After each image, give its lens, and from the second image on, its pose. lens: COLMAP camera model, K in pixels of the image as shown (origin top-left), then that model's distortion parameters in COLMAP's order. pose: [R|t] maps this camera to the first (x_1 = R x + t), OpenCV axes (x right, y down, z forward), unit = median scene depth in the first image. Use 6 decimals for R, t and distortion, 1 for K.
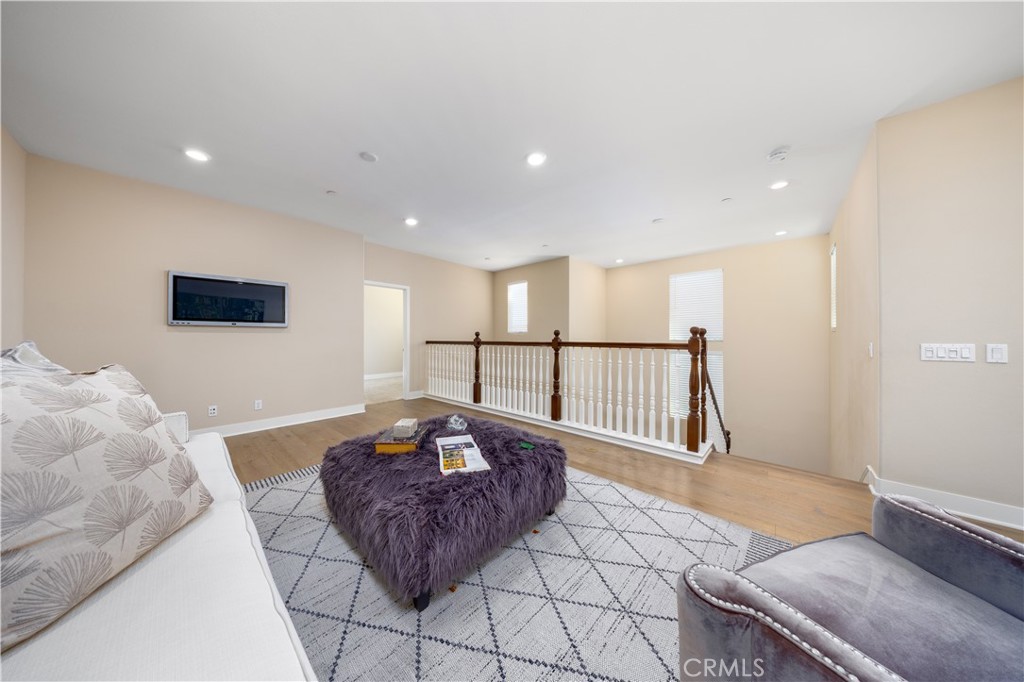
lens RADIAL K [[295.8, 0, 514.6], [0, 295.8, 333.6], [0, 0, 1]] dist [0.000444, -0.000102]
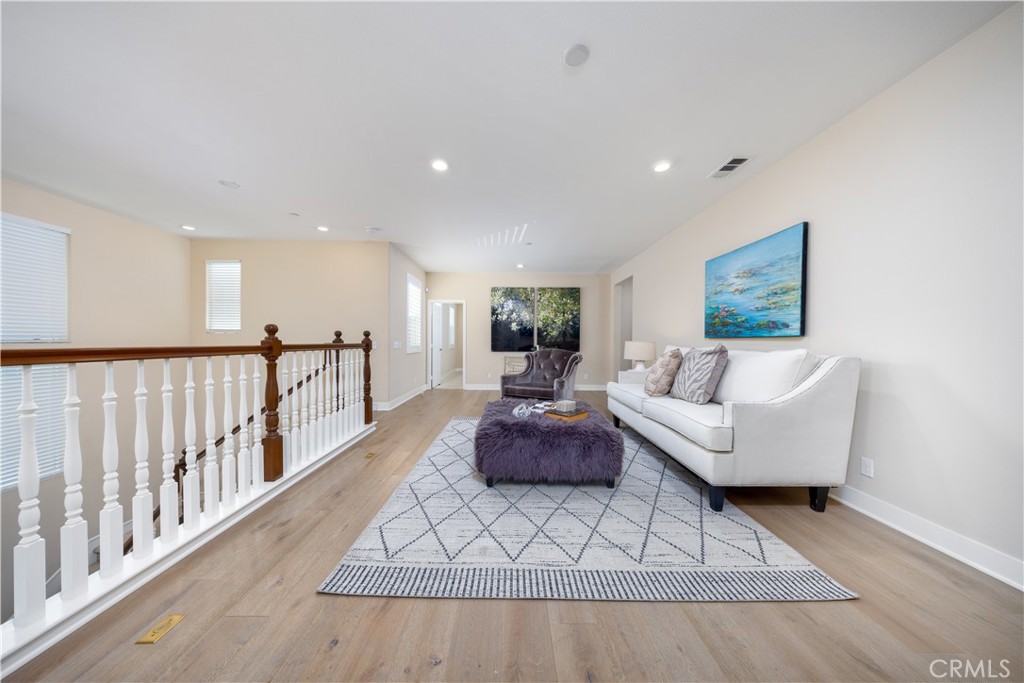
lens RADIAL K [[295.8, 0, 509.6], [0, 295.8, 350.2], [0, 0, 1]] dist [0.000444, -0.000102]
pose [[-0.686169, -0.026653, 0.726953, -0.628152], [-0.018791, 0.999645, 0.018914, 0.019505], [-0.727199, -0.000682, -0.686426, 1.106227]]
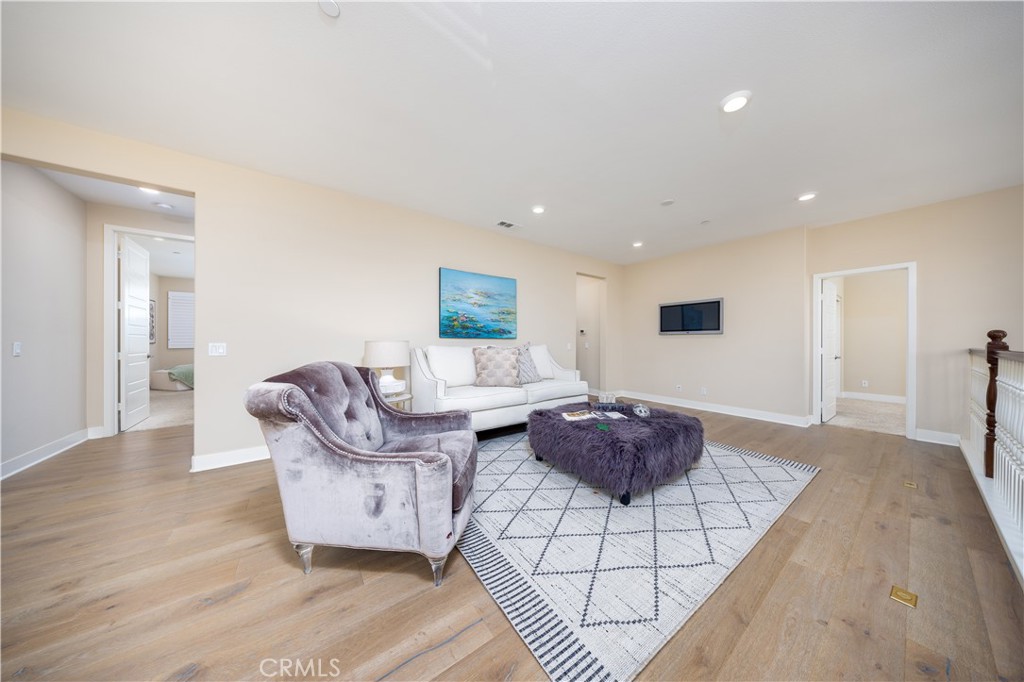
lens RADIAL K [[295.8, 0, 525.7], [0, 295.8, 338.2], [0, 0, 1]] dist [0.000444, -0.000102]
pose [[-0.165078, -0.009381, -0.986236, 0.651904], [0.013686, 0.999837, -0.011801, 0.003248], [0.986186, -0.015446, -0.164922, 0.429161]]
